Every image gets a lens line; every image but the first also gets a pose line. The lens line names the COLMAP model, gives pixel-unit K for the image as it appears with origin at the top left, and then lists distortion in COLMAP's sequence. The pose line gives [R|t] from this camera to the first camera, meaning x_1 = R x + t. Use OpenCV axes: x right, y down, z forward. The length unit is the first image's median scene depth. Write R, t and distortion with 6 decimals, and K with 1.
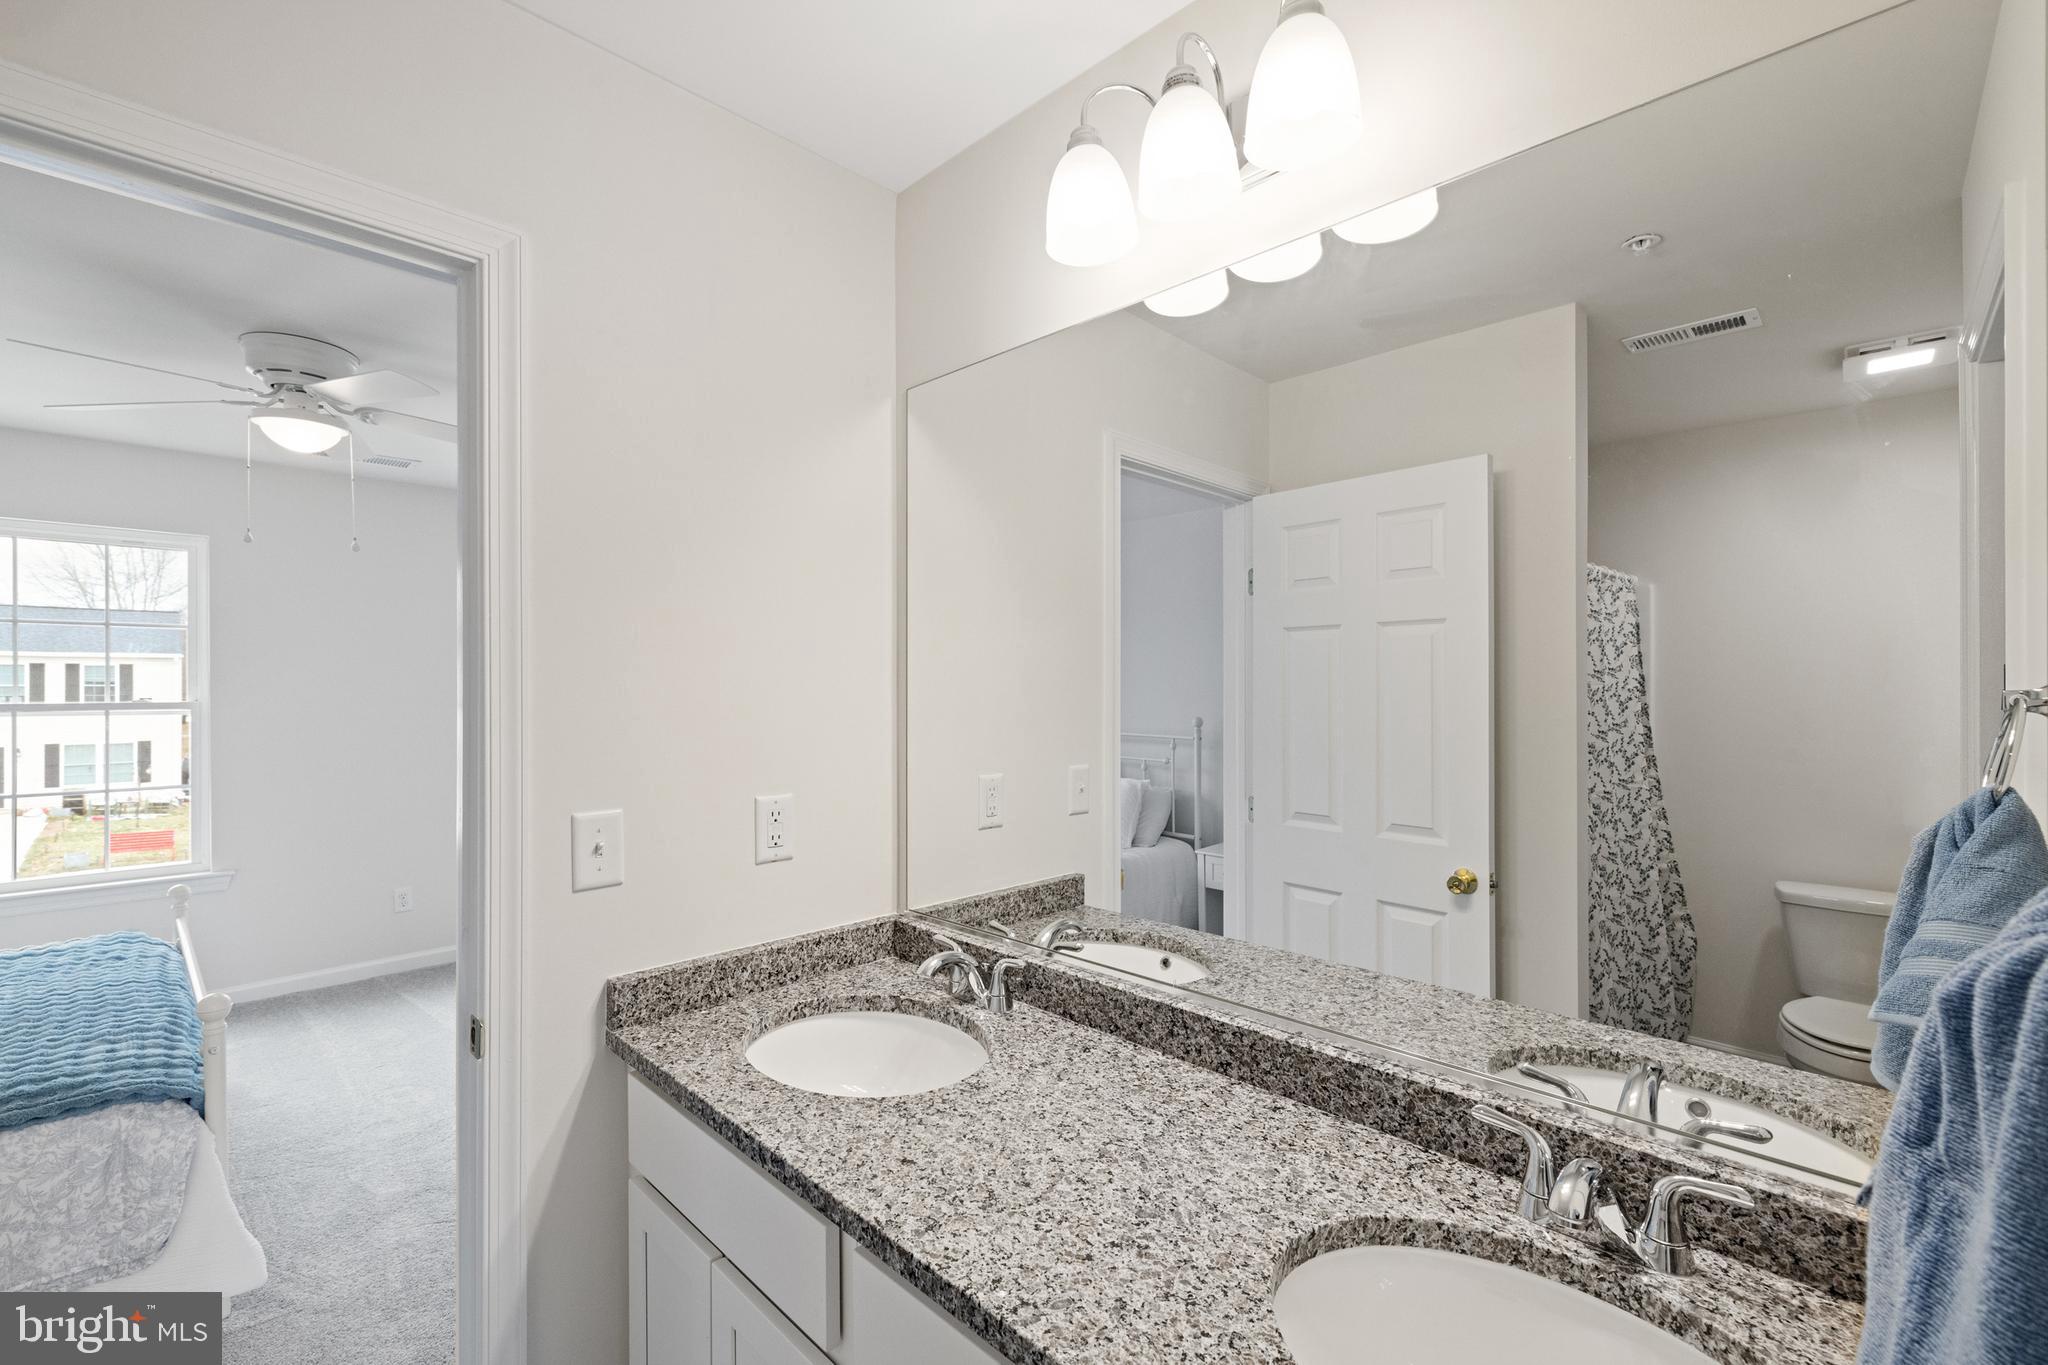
lens RADIAL K [[859.0, 0, 1021.4], [0, 859.0, 701.0], [0, 0, 1]] dist [0.003539, 0.000221]
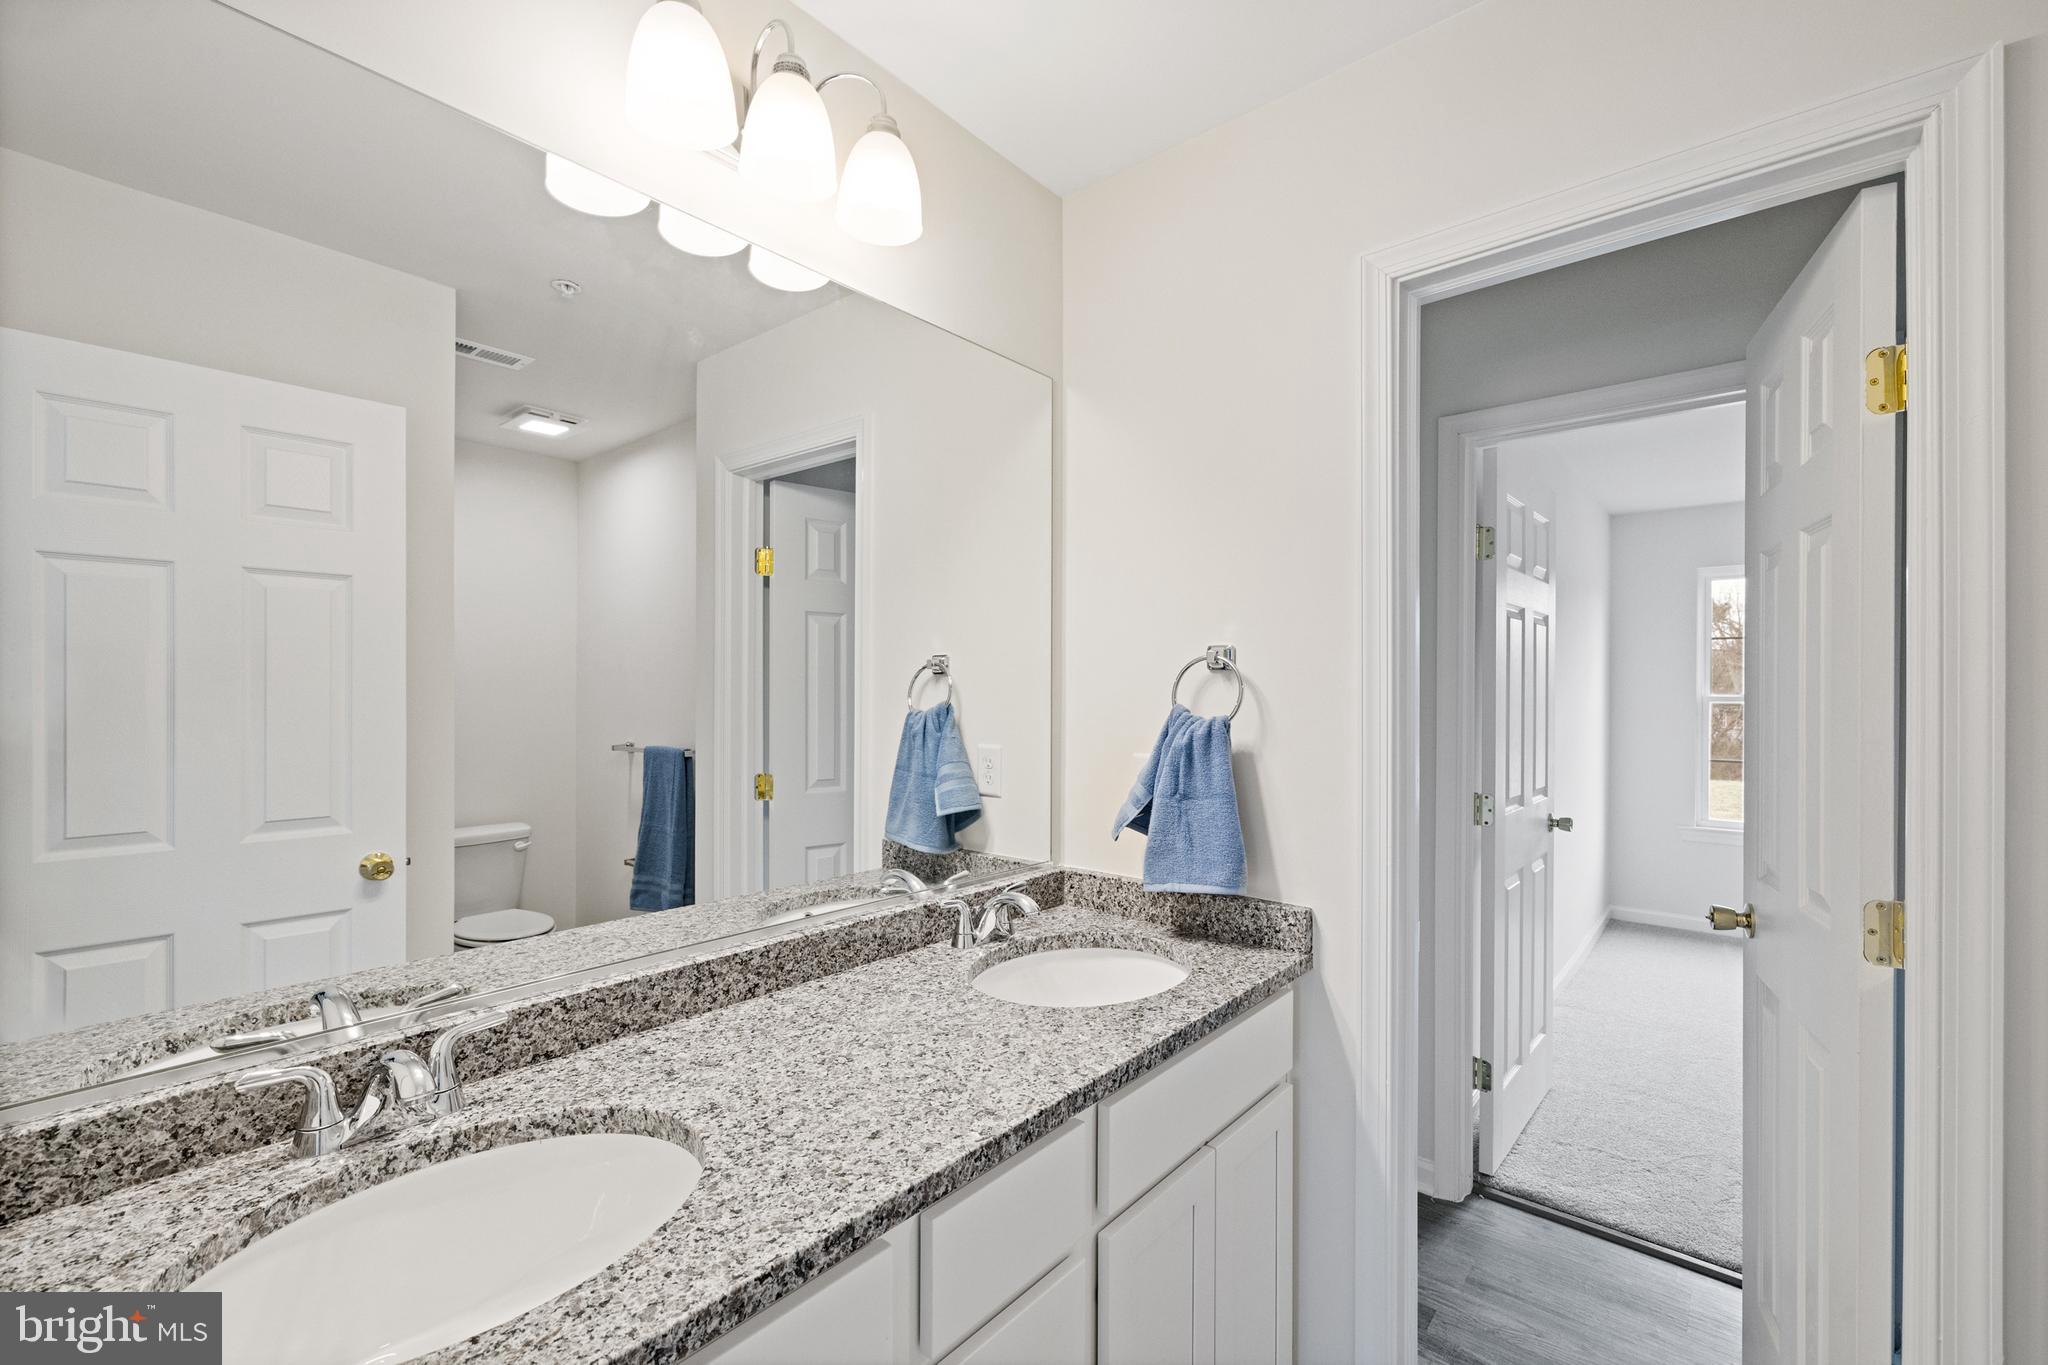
lens RADIAL K [[859.0, 0, 1021.4], [0, 859.0, 701.0], [0, 0, 1]] dist [0.003539, 0.000221]
pose [[-0.067710, -0.012902, 0.997622, -0.858315], [0.006746, 0.999888, 0.013389, 0.052615], [-0.997682, 0.007636, -0.067616, 0.740974]]
